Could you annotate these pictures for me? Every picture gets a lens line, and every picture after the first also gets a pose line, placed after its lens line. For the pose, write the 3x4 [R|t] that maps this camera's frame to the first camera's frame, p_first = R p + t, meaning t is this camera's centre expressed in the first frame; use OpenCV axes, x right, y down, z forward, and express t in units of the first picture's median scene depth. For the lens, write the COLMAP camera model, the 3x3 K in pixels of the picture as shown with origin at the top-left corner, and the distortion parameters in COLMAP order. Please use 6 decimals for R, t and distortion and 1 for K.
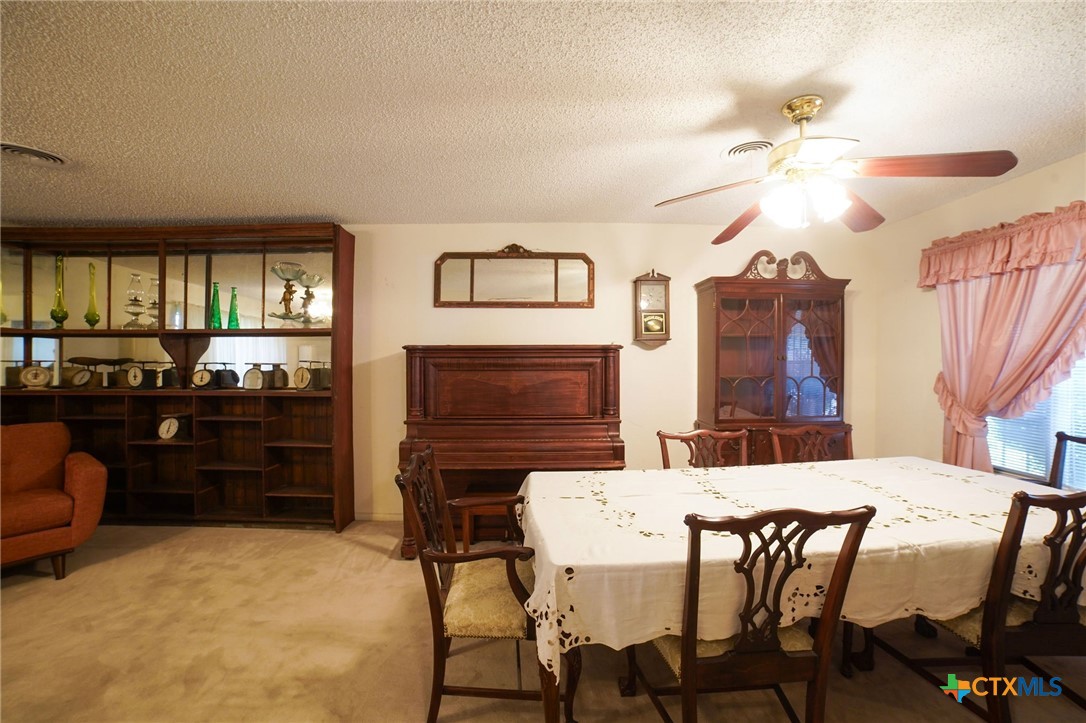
lens RADIAL K [[443.7, 0, 540.5], [0, 443.7, 365.5], [0, 0, 1]] dist [-0.108012, 0.036830]
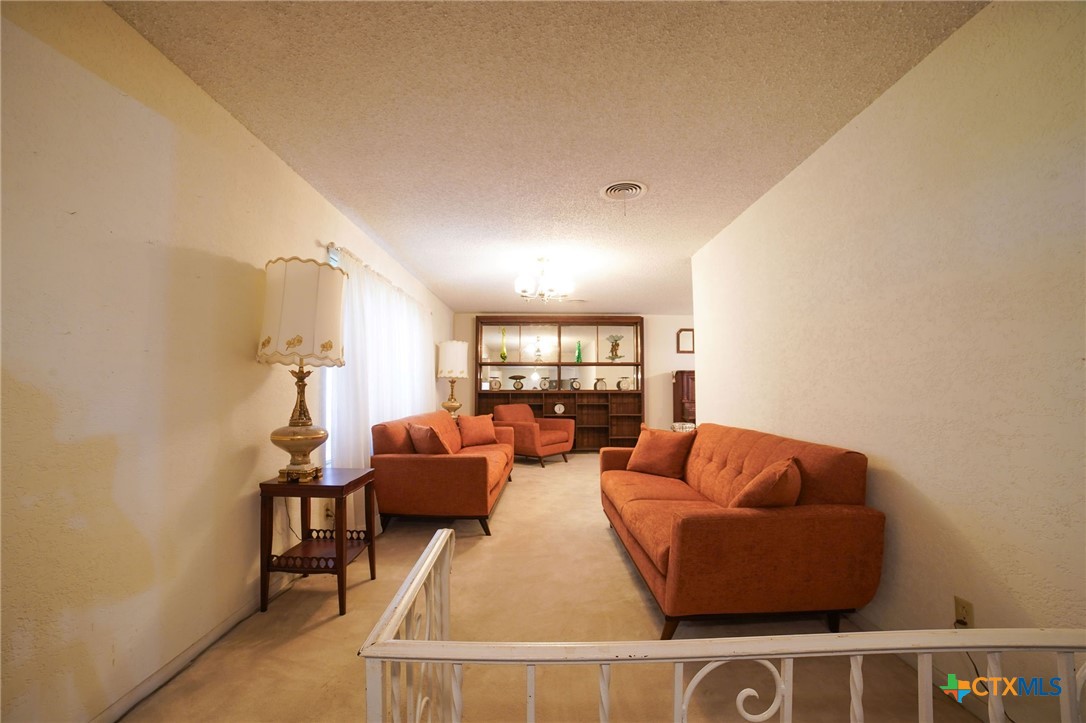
lens RADIAL K [[443.7, 0, 540.5], [0, 443.7, 365.5], [0, 0, 1]] dist [-0.108012, 0.036830]
pose [[0.999981, -0.001169, -0.006080, -0.988638], [0.000788, 0.998056, -0.062312, 0.072278], [0.006141, 0.062306, 0.998038, -1.303299]]
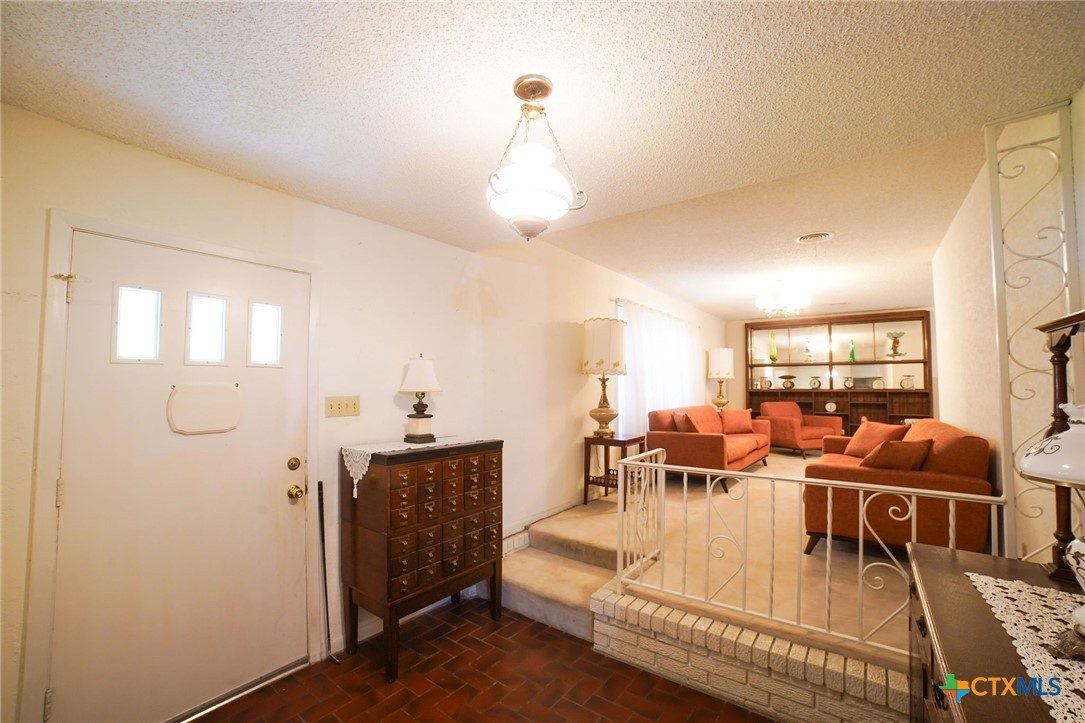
lens RADIAL K [[446.0, 0, 537.8], [0, 446.0, 372.1], [0, 0, 1]] dist [-0.092802, 0.021466]
pose [[0.785861, -0.019837, -0.618085, -0.715274], [-0.008586, 0.999039, -0.042980, 0.078567], [0.618343, 0.039083, 0.784936, -1.771570]]
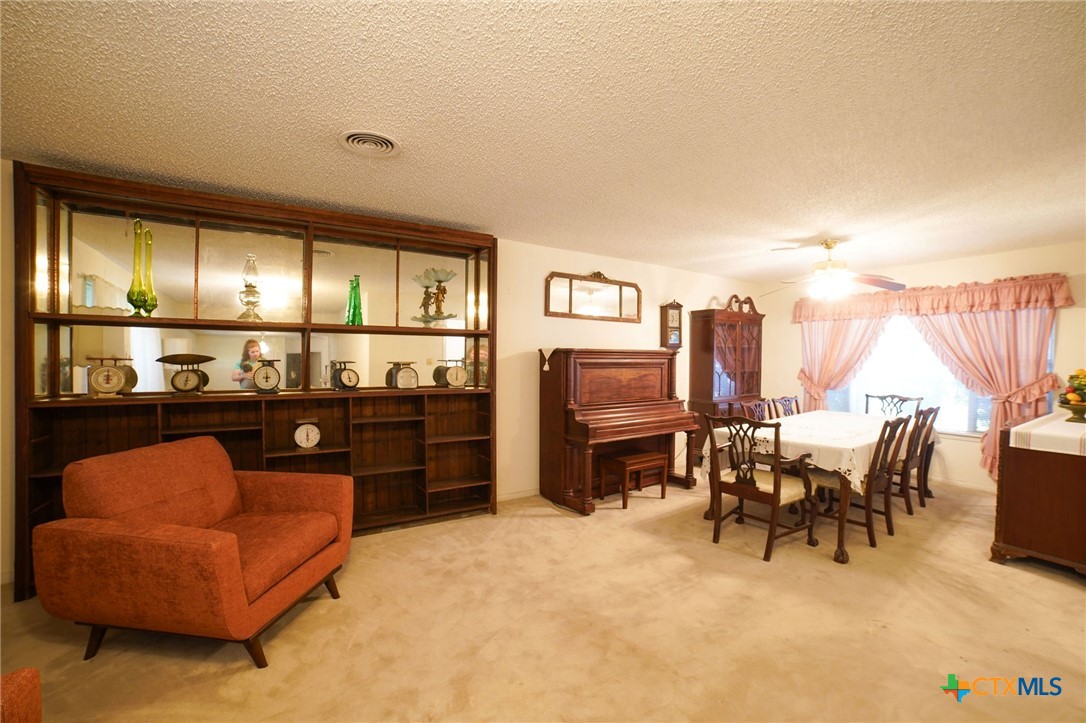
lens RADIAL K [[443.7, 0, 540.5], [0, 443.7, 365.5], [0, 0, 1]] dist [-0.108012, 0.036830]
pose [[0.854182, -0.001780, 0.519971, -0.955326], [-0.001676, 0.999980, 0.006175, -0.004253], [-0.519971, -0.006146, 0.854162, -0.034967]]
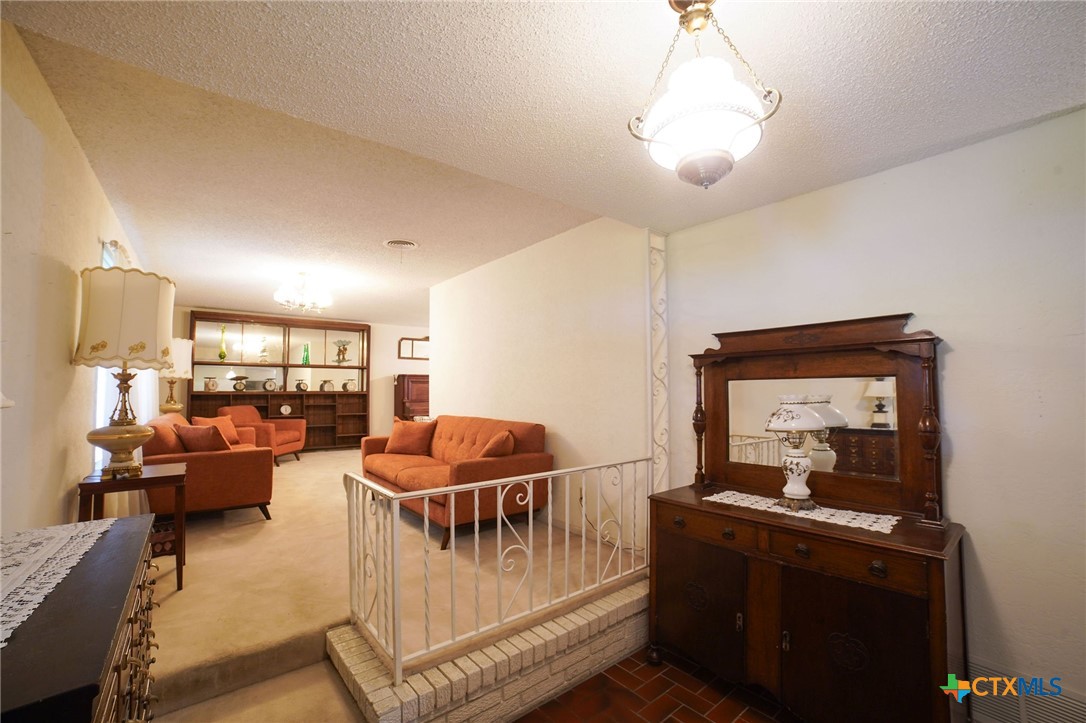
lens RADIAL K [[449.5, 0, 539.3], [0, 449.5, 366.5], [0, 0, 1]] dist [-0.114045, 0.039857]
pose [[0.788449, 0.026389, 0.614533, -1.260248], [0.012196, 0.998212, -0.058512, 0.075936], [-0.614979, 0.053628, 0.786718, -1.614148]]
